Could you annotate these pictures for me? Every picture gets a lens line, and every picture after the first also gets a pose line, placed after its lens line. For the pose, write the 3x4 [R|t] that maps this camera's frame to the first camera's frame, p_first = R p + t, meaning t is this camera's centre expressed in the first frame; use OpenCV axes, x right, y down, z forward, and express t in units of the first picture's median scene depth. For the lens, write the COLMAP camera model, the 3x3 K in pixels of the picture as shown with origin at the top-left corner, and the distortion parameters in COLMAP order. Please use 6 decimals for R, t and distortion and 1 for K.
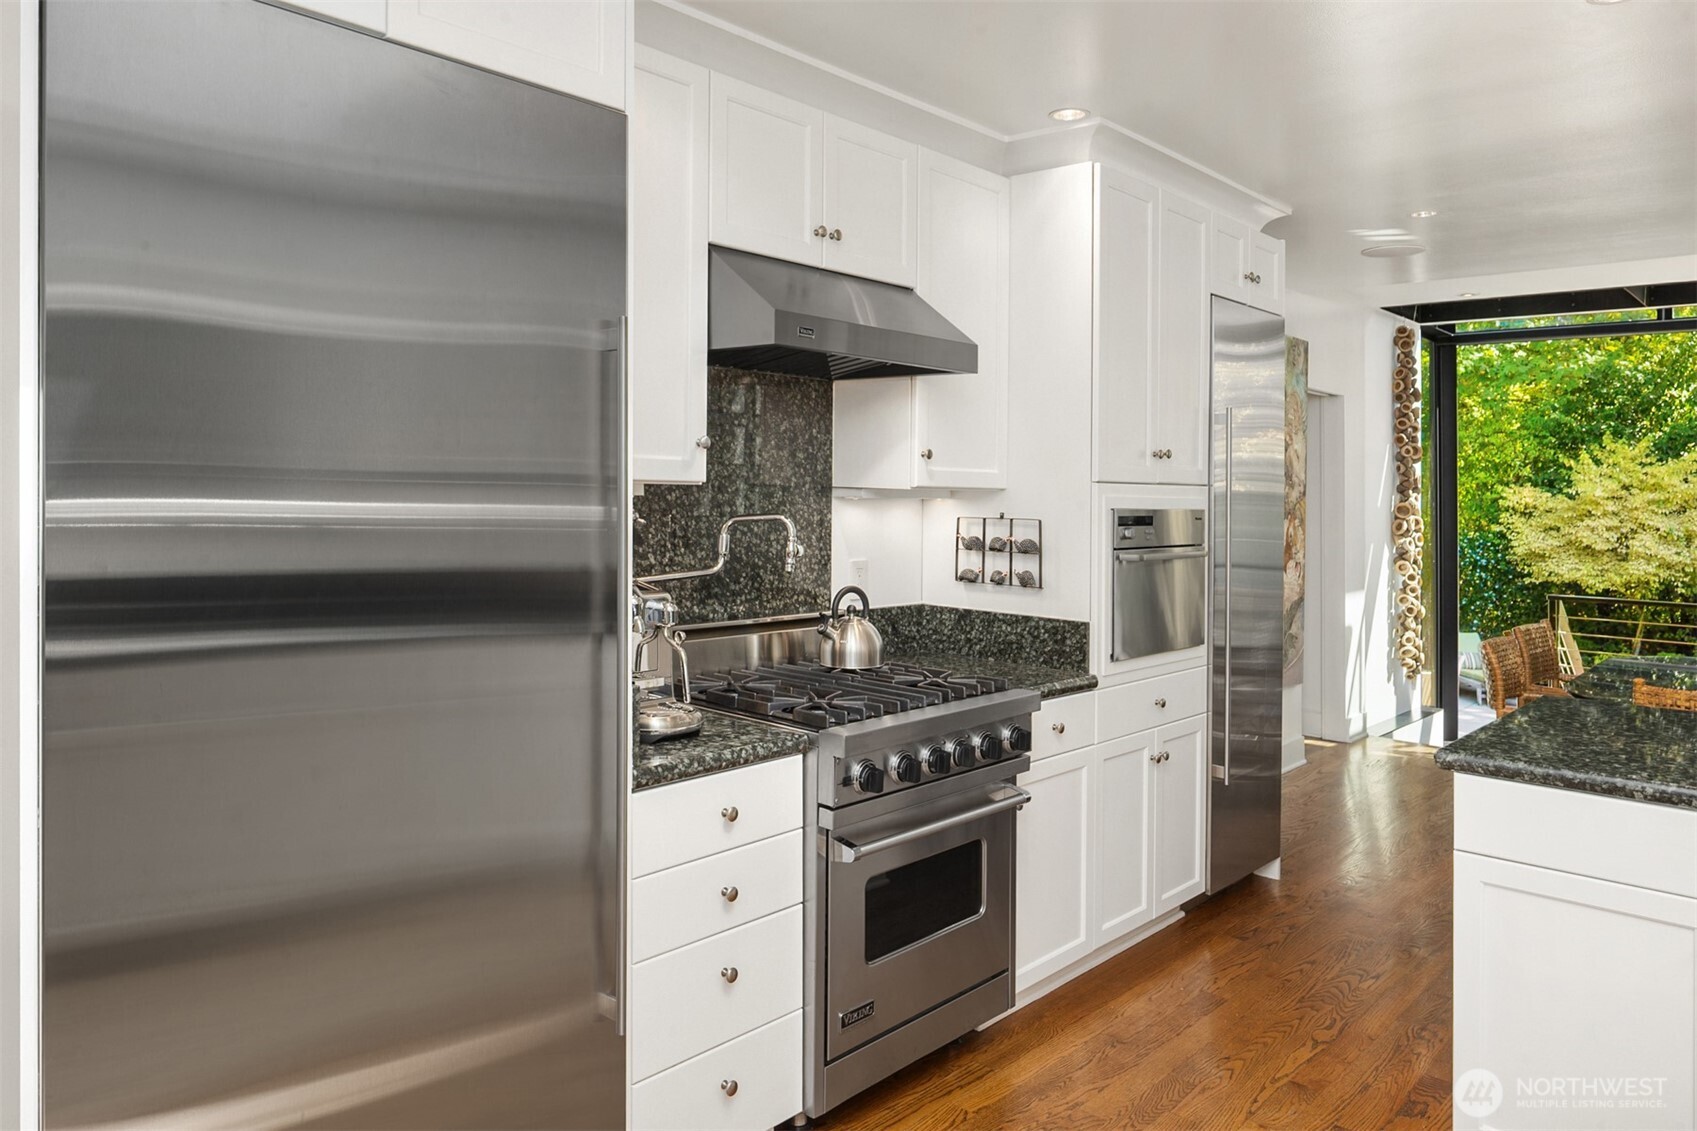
lens RADIAL K [[1159.2, 0, 796.8], [0, 1159.2, 465.4], [0, 0, 1]] dist [-0.006515, -0.000174]
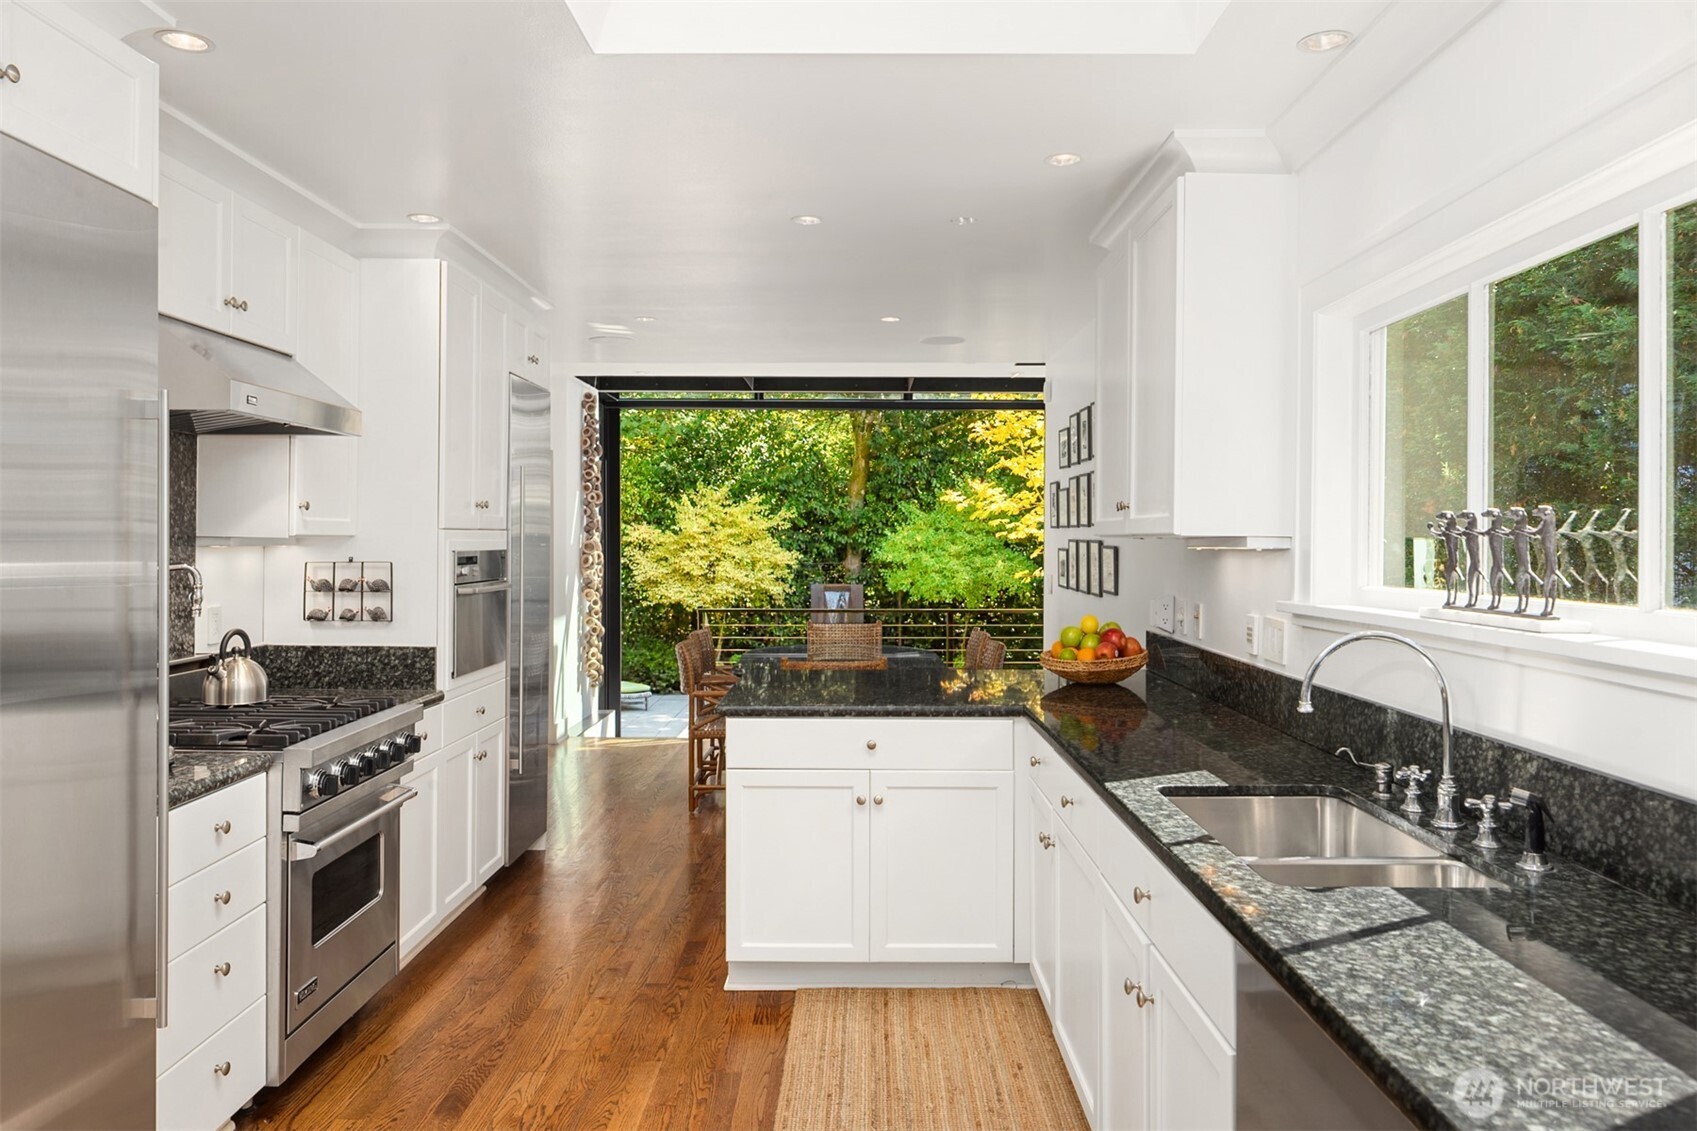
lens RADIAL K [[1173.3, 0, 850.8], [0, 1173.3, 521.1], [0, 0, 1]] dist [-0.005218, -0.001890]
pose [[0.730077, -0.008119, 0.683317, -0.135772], [-0.001410, 0.999909, 0.013387, -0.005384], [-0.683363, -0.010737, 0.729999, -0.088152]]
